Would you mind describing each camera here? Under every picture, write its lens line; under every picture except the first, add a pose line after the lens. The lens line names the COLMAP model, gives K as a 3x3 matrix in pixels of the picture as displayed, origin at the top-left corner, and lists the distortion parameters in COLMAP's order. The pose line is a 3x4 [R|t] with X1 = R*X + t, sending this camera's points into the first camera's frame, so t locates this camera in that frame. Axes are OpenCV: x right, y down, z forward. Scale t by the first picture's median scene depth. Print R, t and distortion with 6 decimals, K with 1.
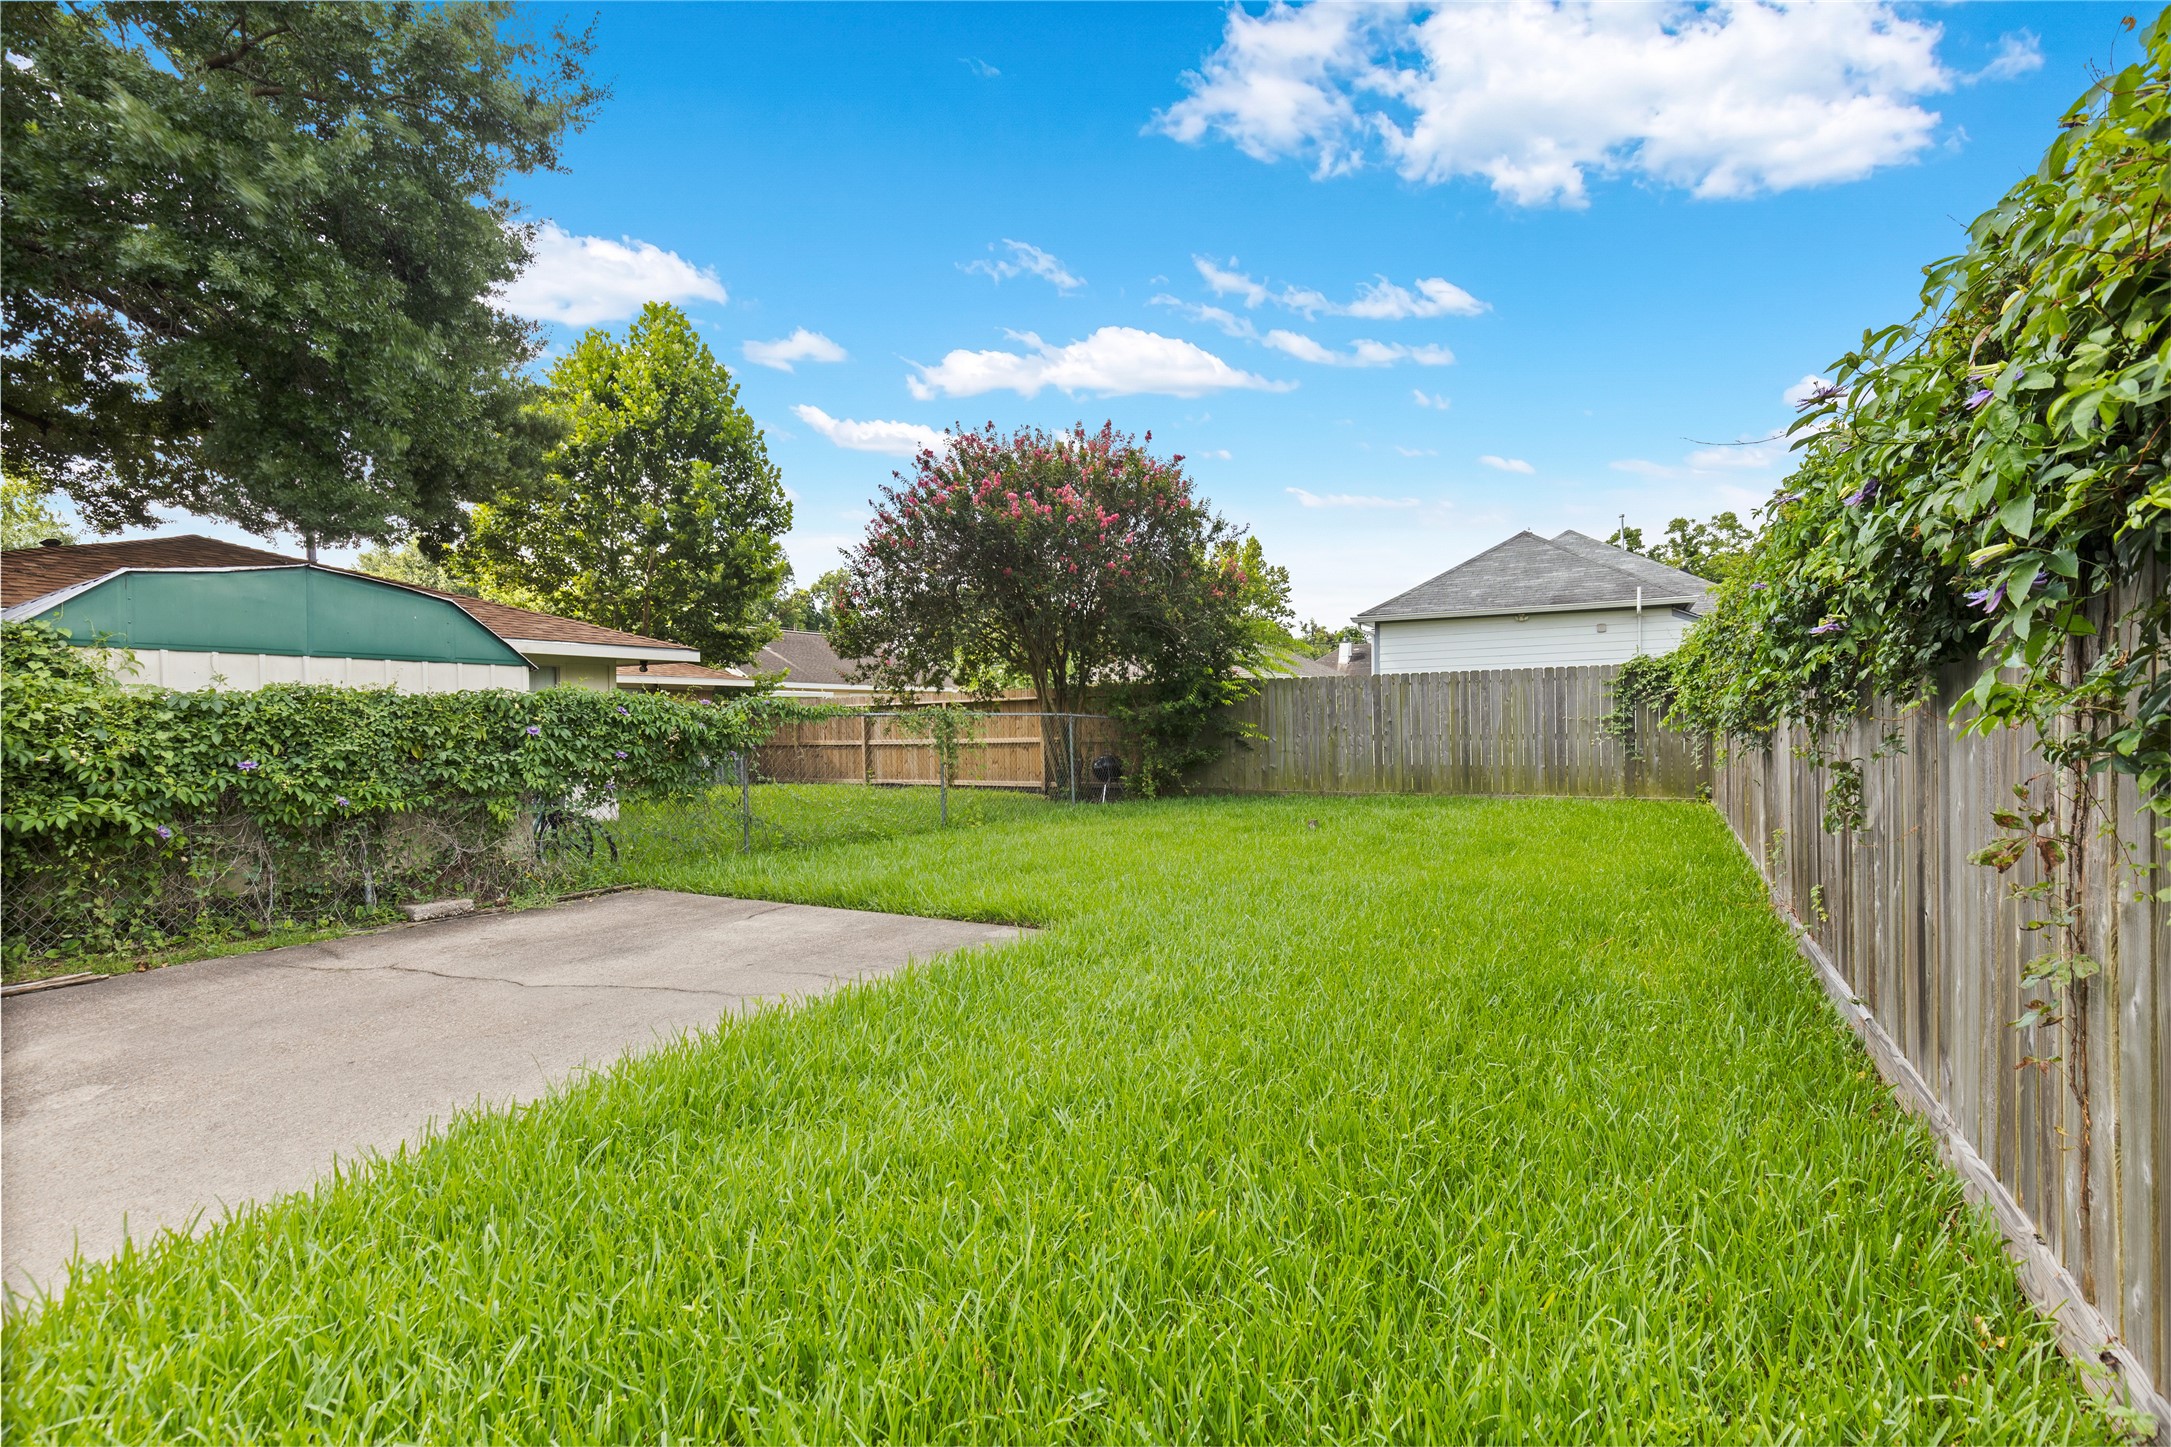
lens RADIAL K [[973.1, 0, 1100.3], [0, 973.1, 722.5], [0, 0, 1]] dist [0.007753, -0.001604]
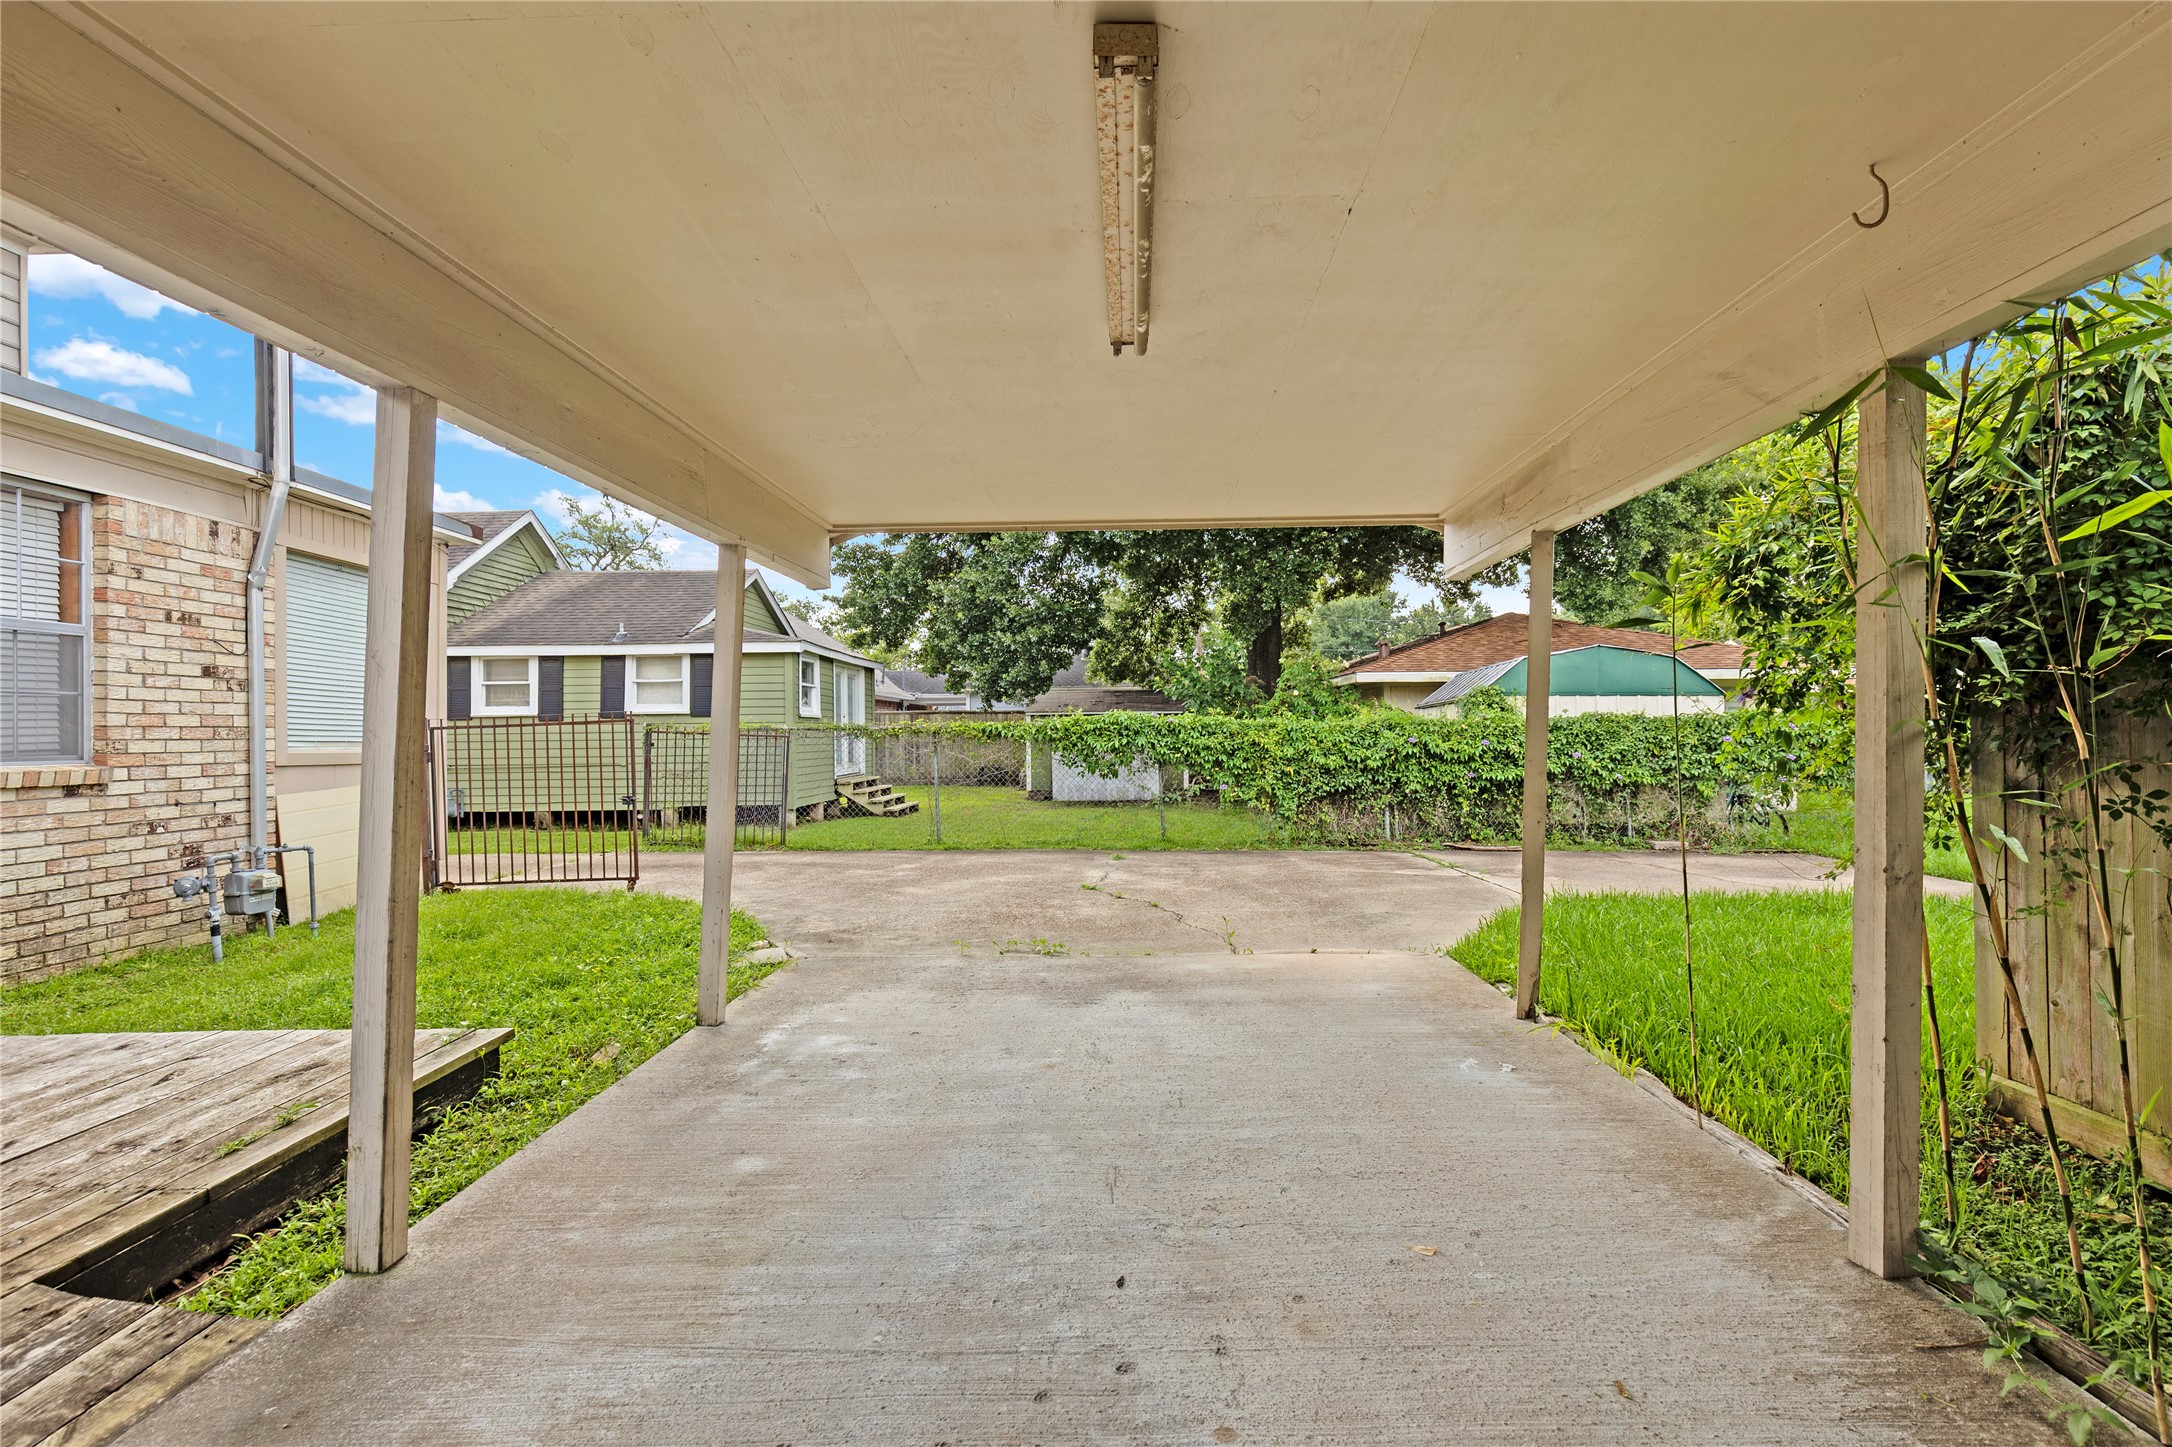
lens RADIAL K [[973.6, 0, 1101.8], [0, 973.6, 727.3], [0, 0, 1]] dist [0.007753, -0.001604]
pose [[0.462291, 0.006036, -0.886708, 0.352382], [-0.006941, 0.999971, 0.003188, -0.008875], [0.886701, 0.004681, 0.462319, -0.630583]]
